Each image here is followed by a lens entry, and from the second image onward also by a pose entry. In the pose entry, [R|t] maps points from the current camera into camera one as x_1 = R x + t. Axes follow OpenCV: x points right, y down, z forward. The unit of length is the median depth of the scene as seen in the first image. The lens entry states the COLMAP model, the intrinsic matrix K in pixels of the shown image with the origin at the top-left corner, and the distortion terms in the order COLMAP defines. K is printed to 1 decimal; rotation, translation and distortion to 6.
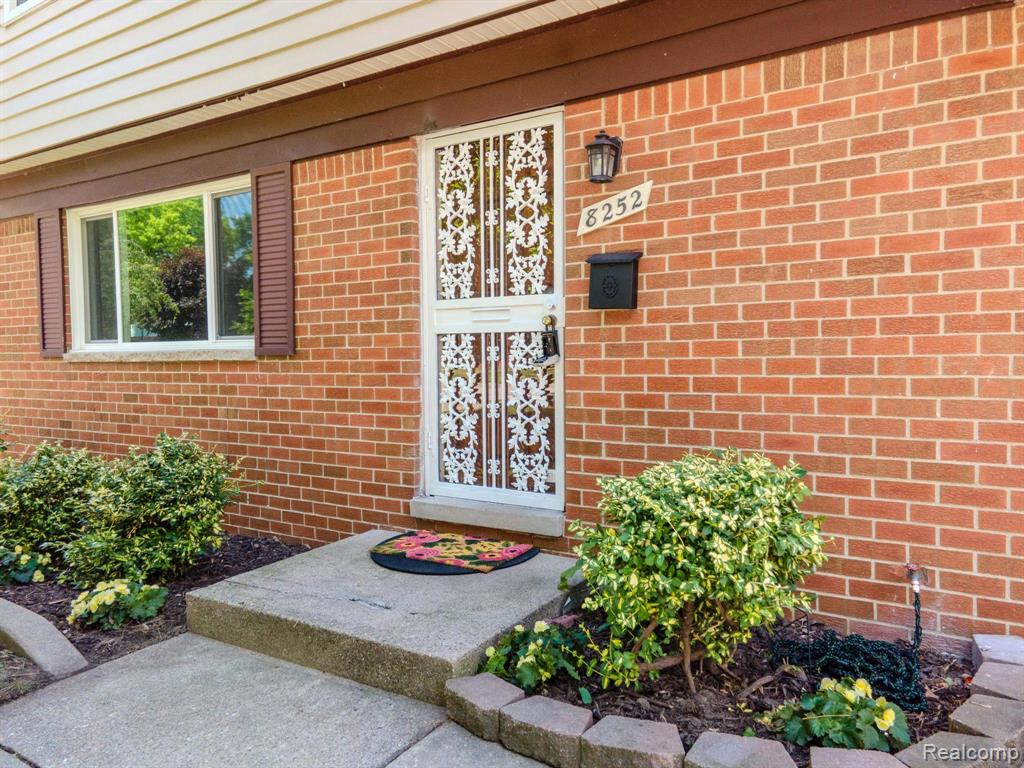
lens RADIAL K [[745.7, 0, 512.2], [0, 745.7, 385.3], [0, 0, 1]] dist [0.033458, 0.012331]
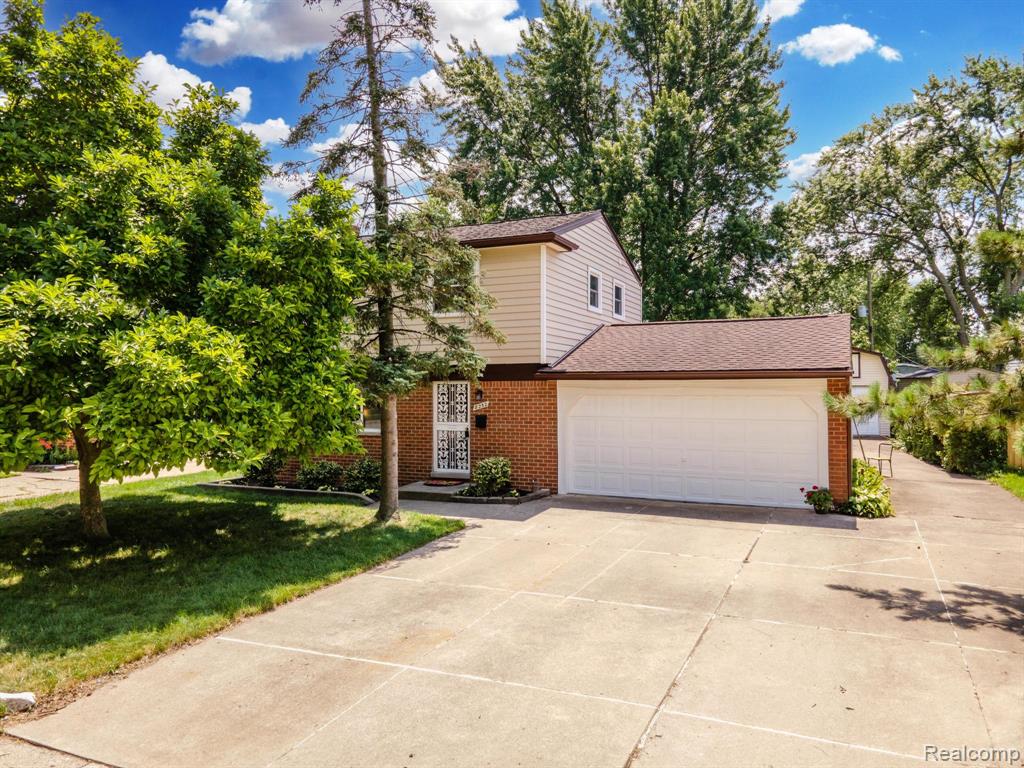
lens RADIAL K [[745.7, 0, 510.8], [0, 745.7, 388.0], [0, 0, 1]] dist [0.033458, 0.012331]
pose [[0.990120, 0.006708, 0.140065, -0.288645], [-0.000989, 0.999164, -0.040858, -0.140446], [-0.140222, 0.040315, 0.989299, -3.157141]]
